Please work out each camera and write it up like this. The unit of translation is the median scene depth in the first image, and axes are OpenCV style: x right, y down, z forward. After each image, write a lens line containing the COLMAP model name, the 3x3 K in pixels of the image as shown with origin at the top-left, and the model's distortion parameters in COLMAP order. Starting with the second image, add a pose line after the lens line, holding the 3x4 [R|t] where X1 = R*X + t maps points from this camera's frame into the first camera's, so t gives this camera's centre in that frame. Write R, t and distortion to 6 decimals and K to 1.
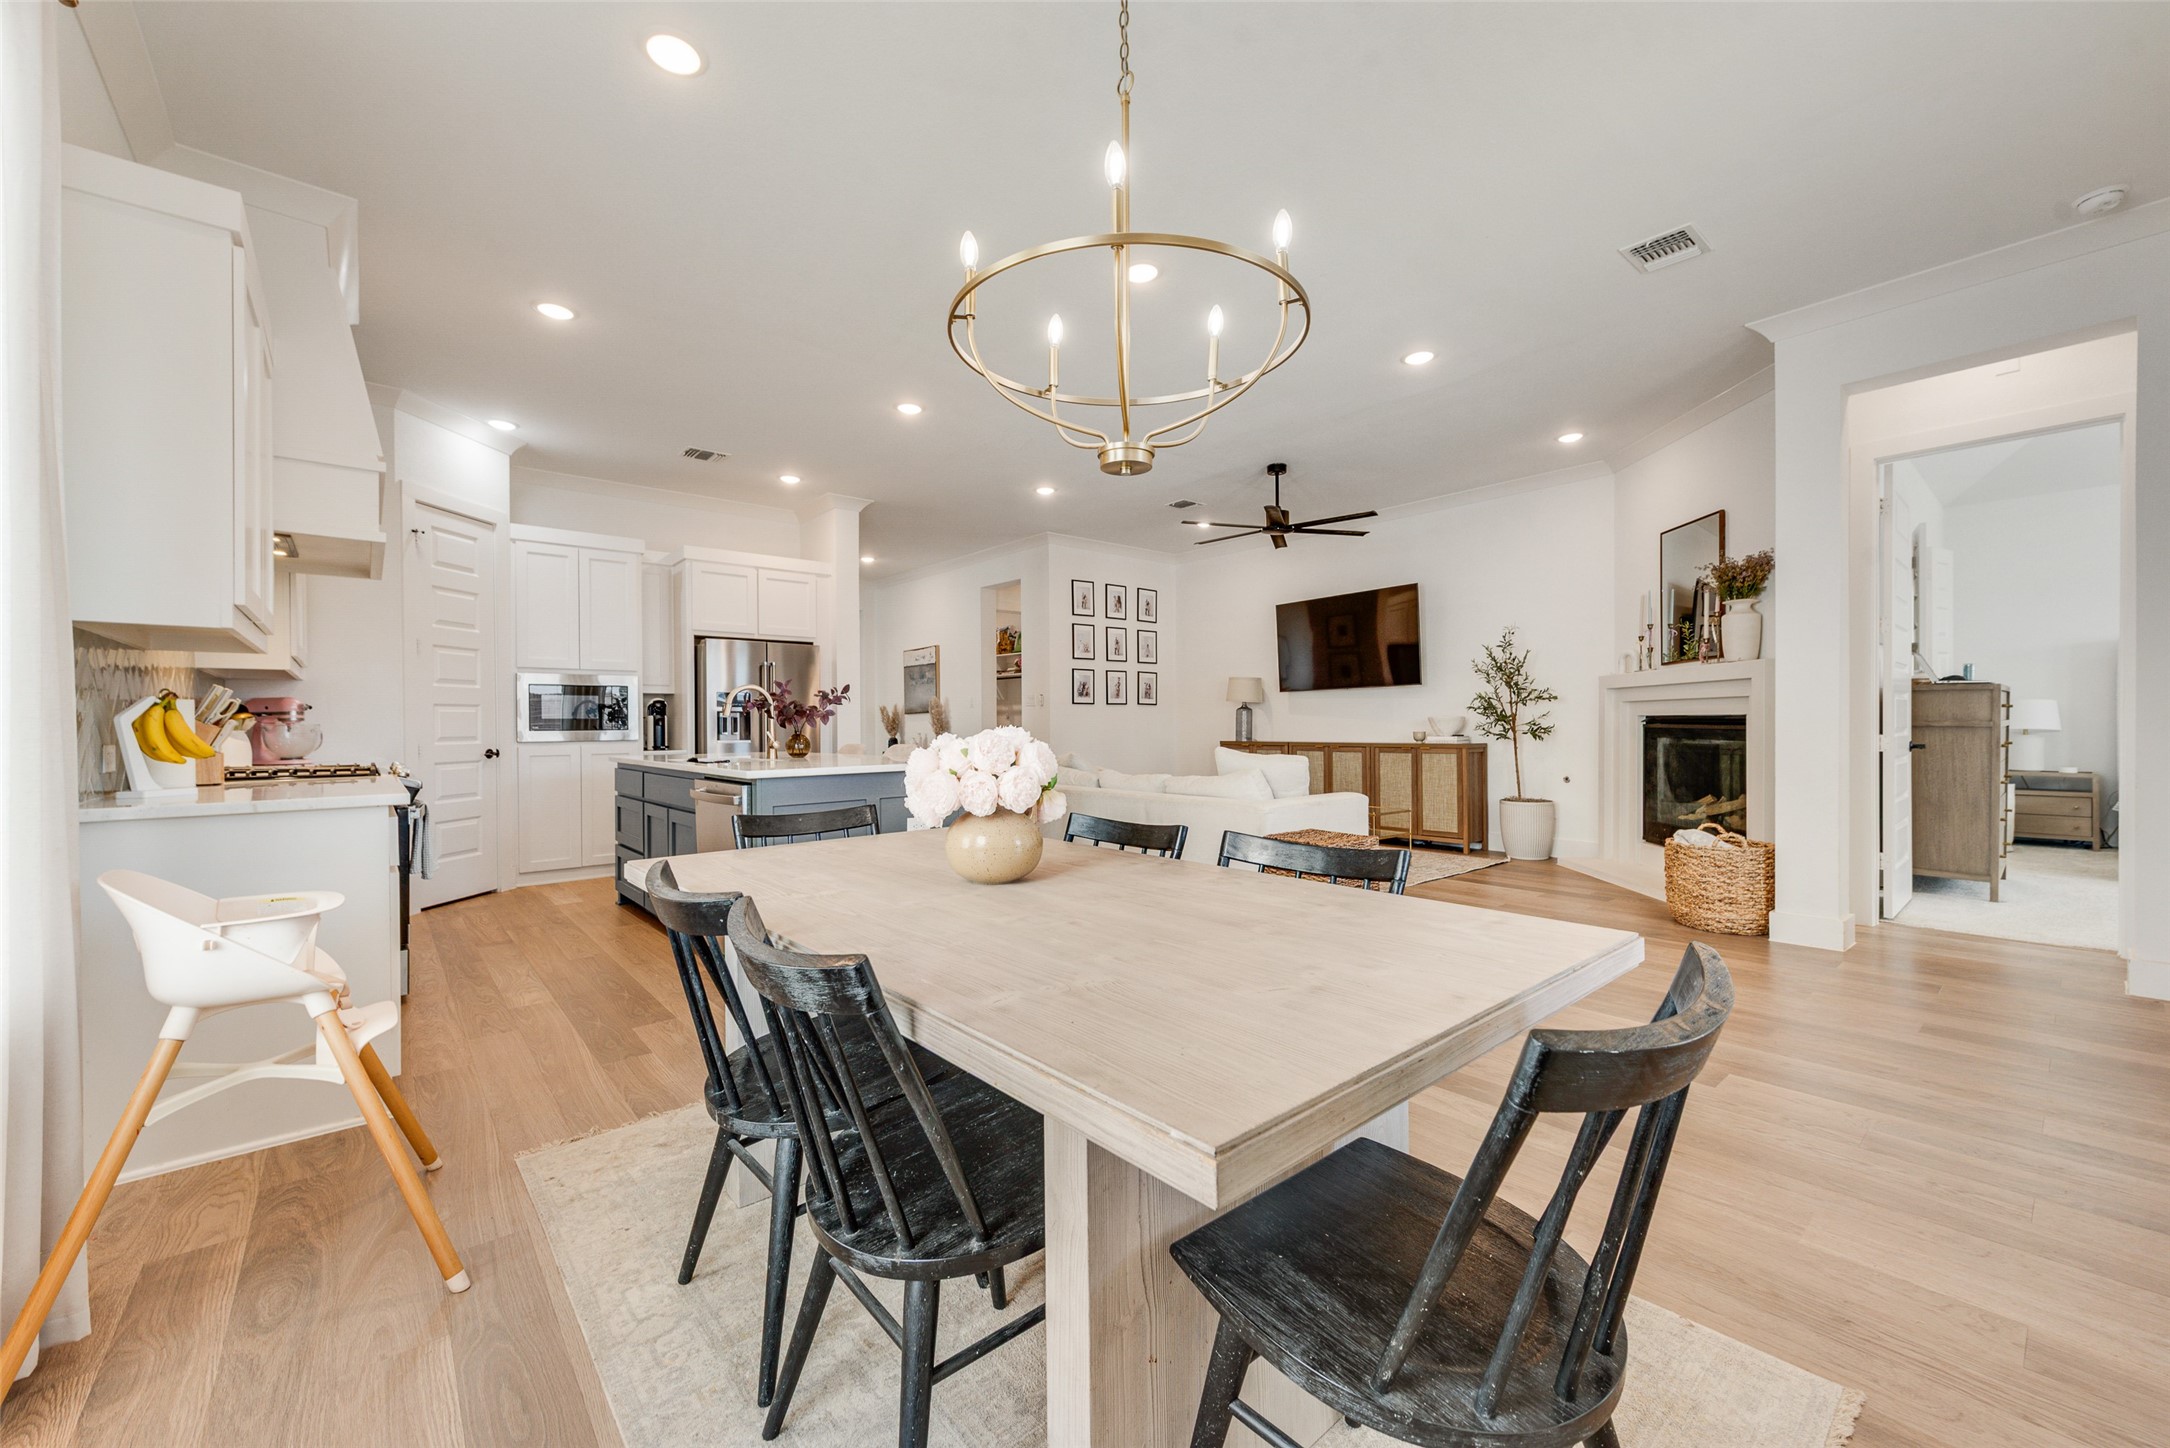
lens RADIAL K [[843.5, 0, 1075.3], [0, 843.5, 727.9], [0, 0, 1]] dist [0.014272, -0.005090]
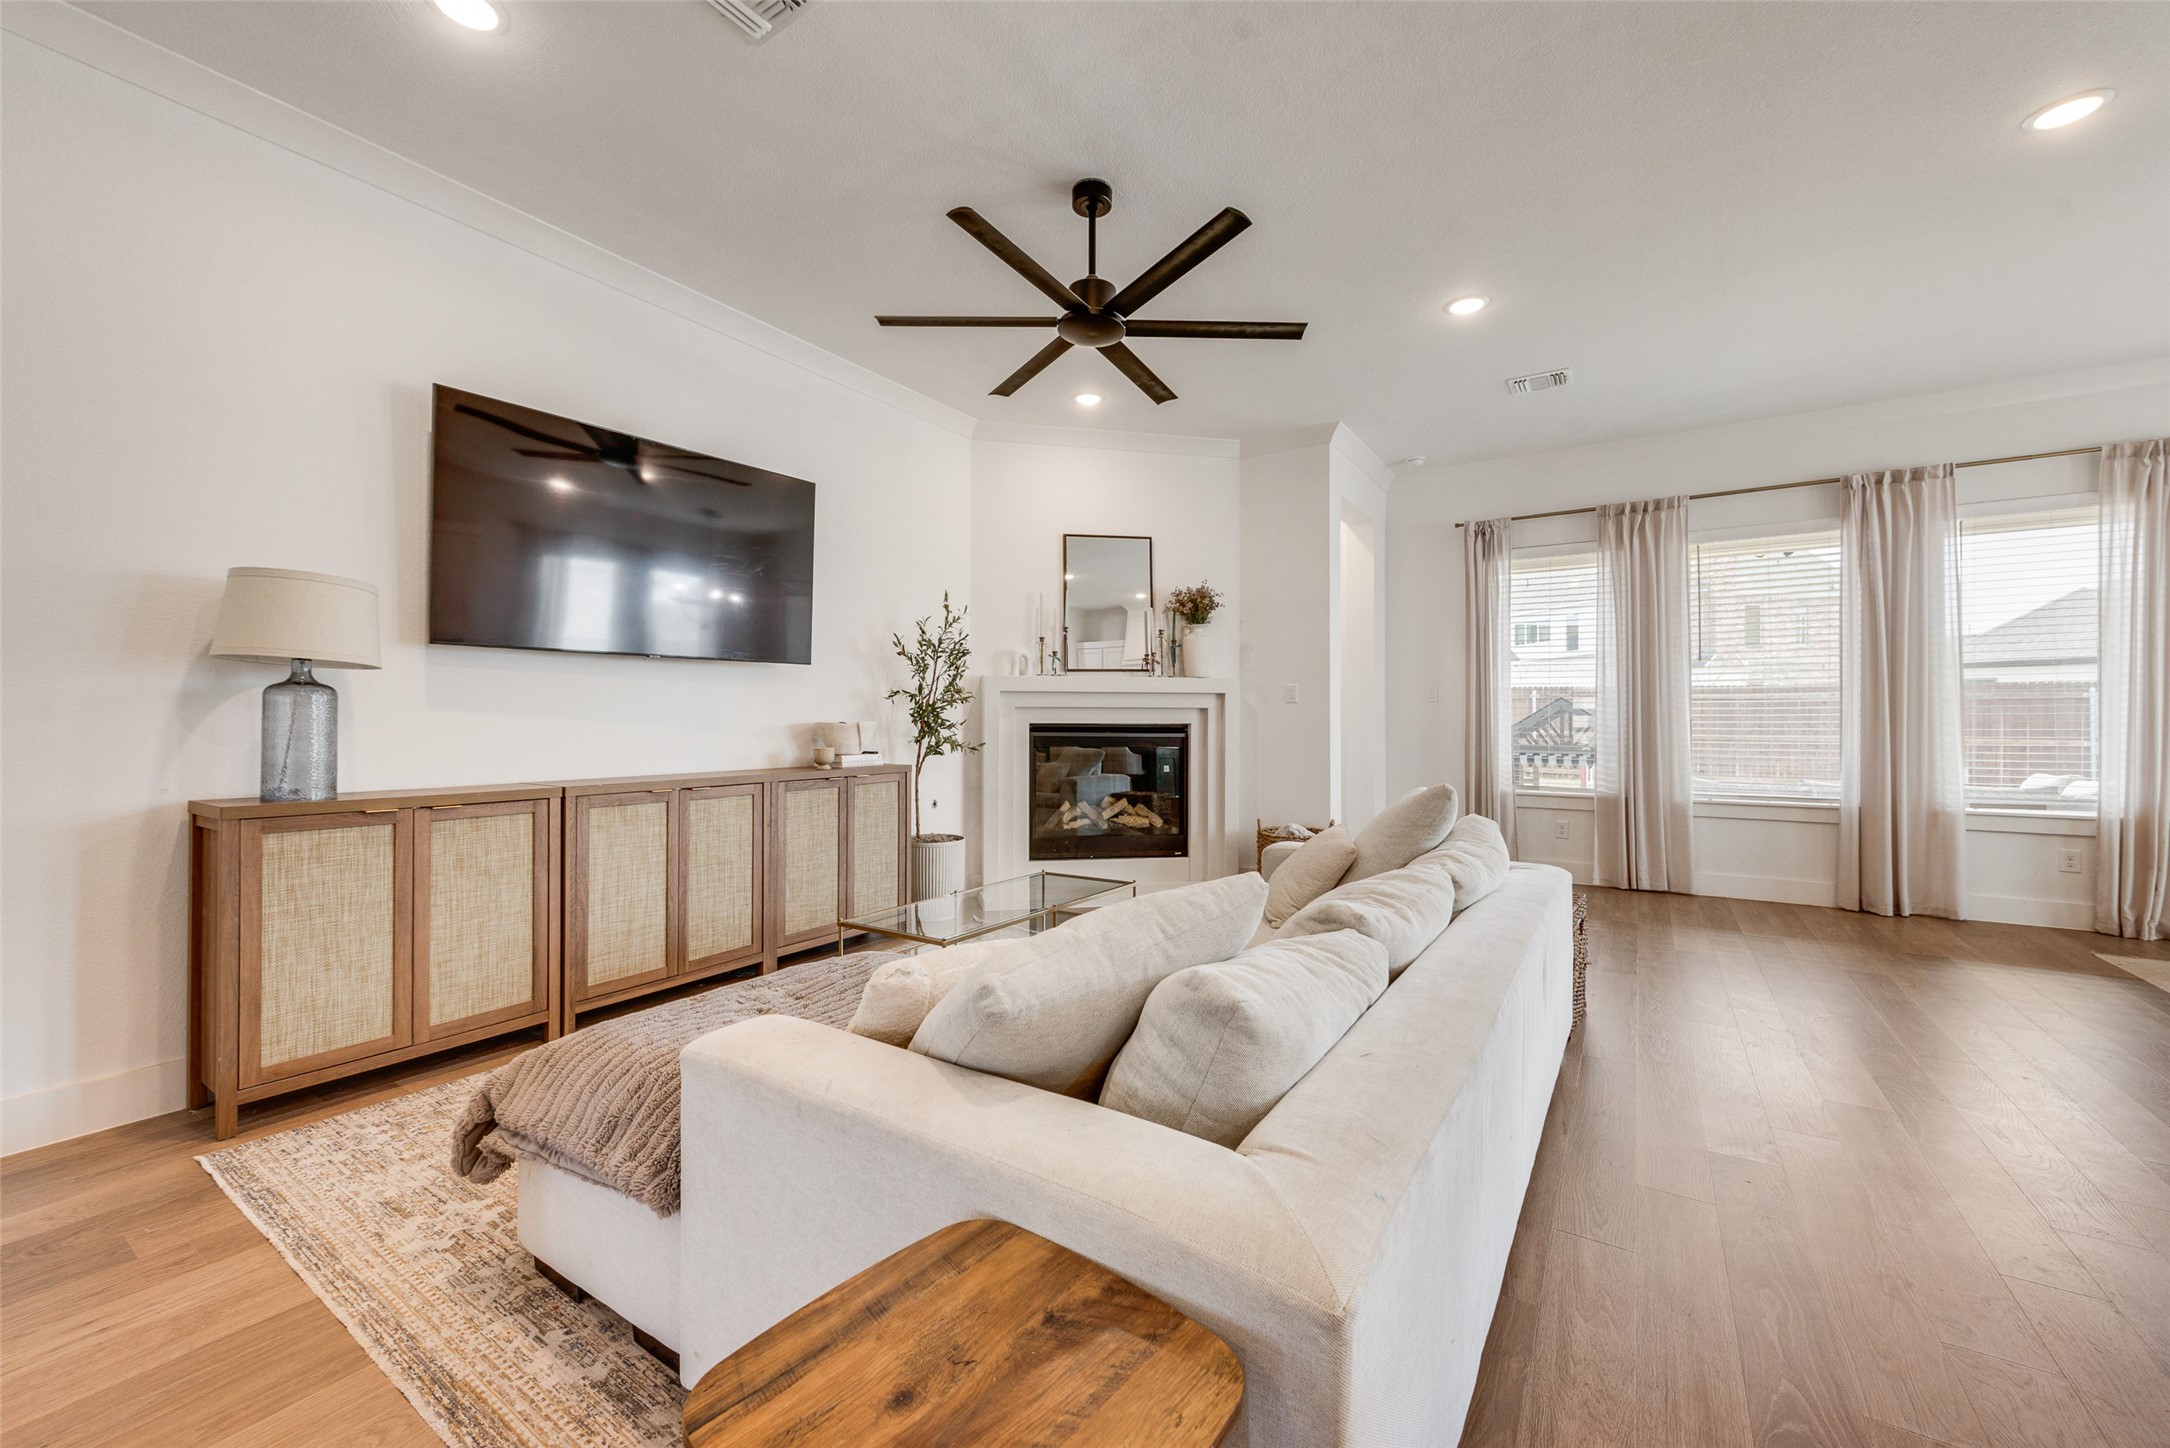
lens RADIAL K [[850.6, 0, 1072.4], [0, 850.6, 714.6], [0, 0, 1]] dist [0.012898, -0.004315]
pose [[-0.285032, 0.013455, 0.958424, -0.203633], [0.005943, 0.999907, -0.012270, -0.010747], [-0.958500, 0.002199, -0.285085, 1.103874]]
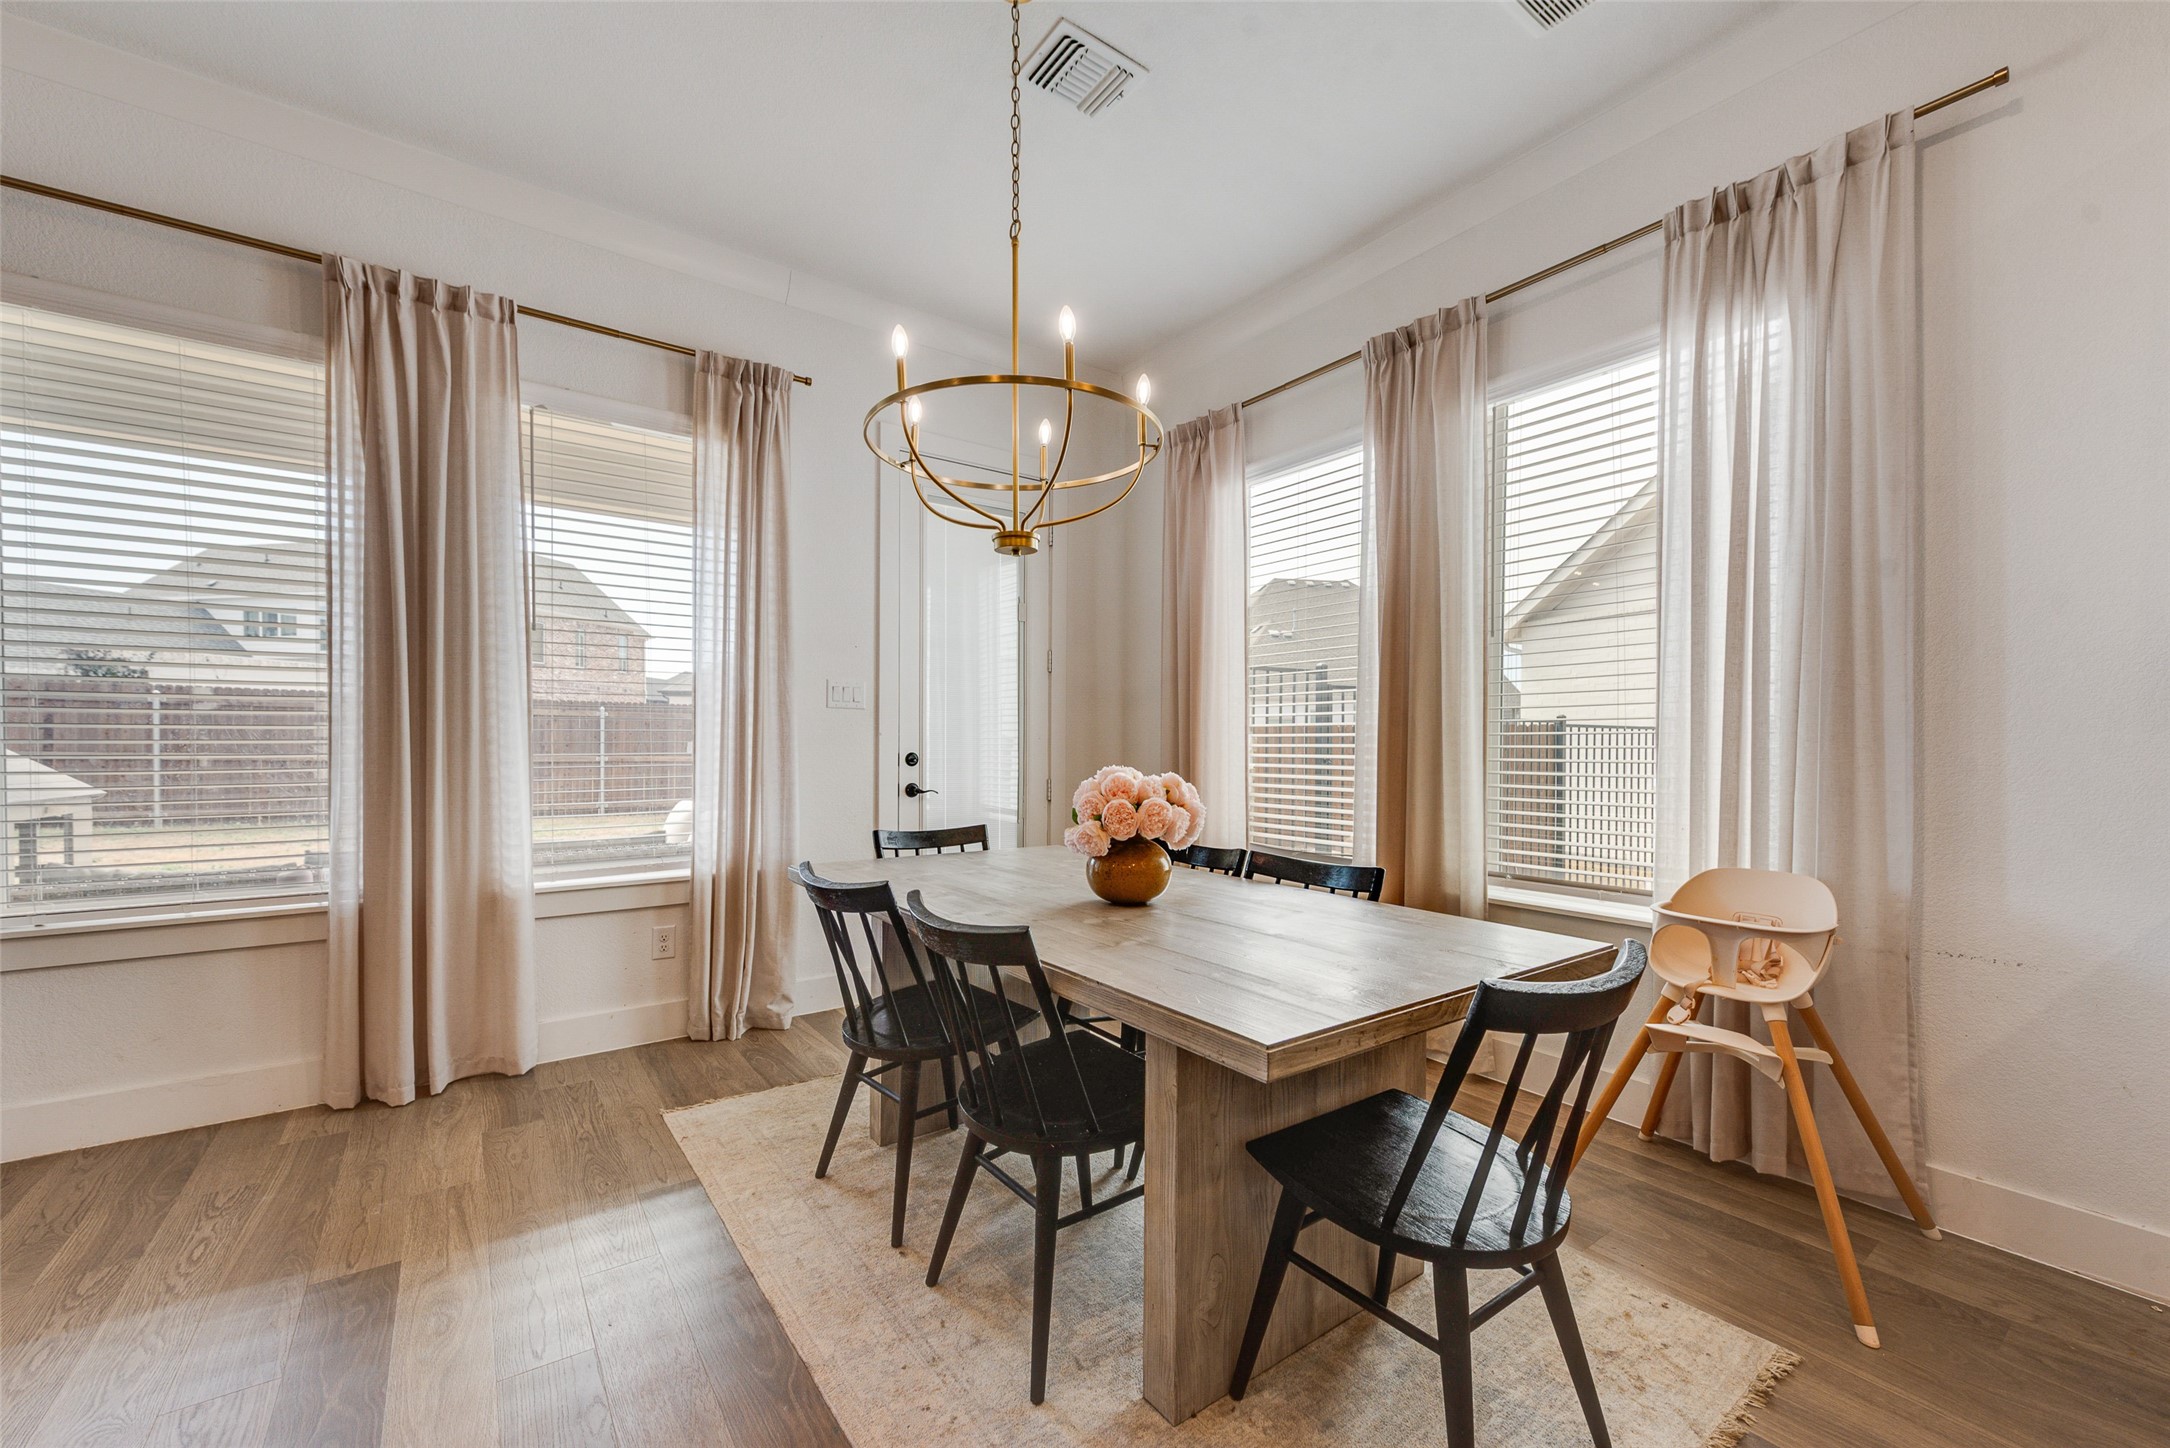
lens RADIAL K [[857.9, 0, 1075.9], [0, 857.9, 752.3], [0, 0, 1]] dist [0.014415, -0.005443]
pose [[-0.997134, 0.000847, 0.075650, -0.030468], [0.002262, 0.999824, 0.018632, -0.011678], [-0.075621, 0.018749, -0.996960, 0.583406]]
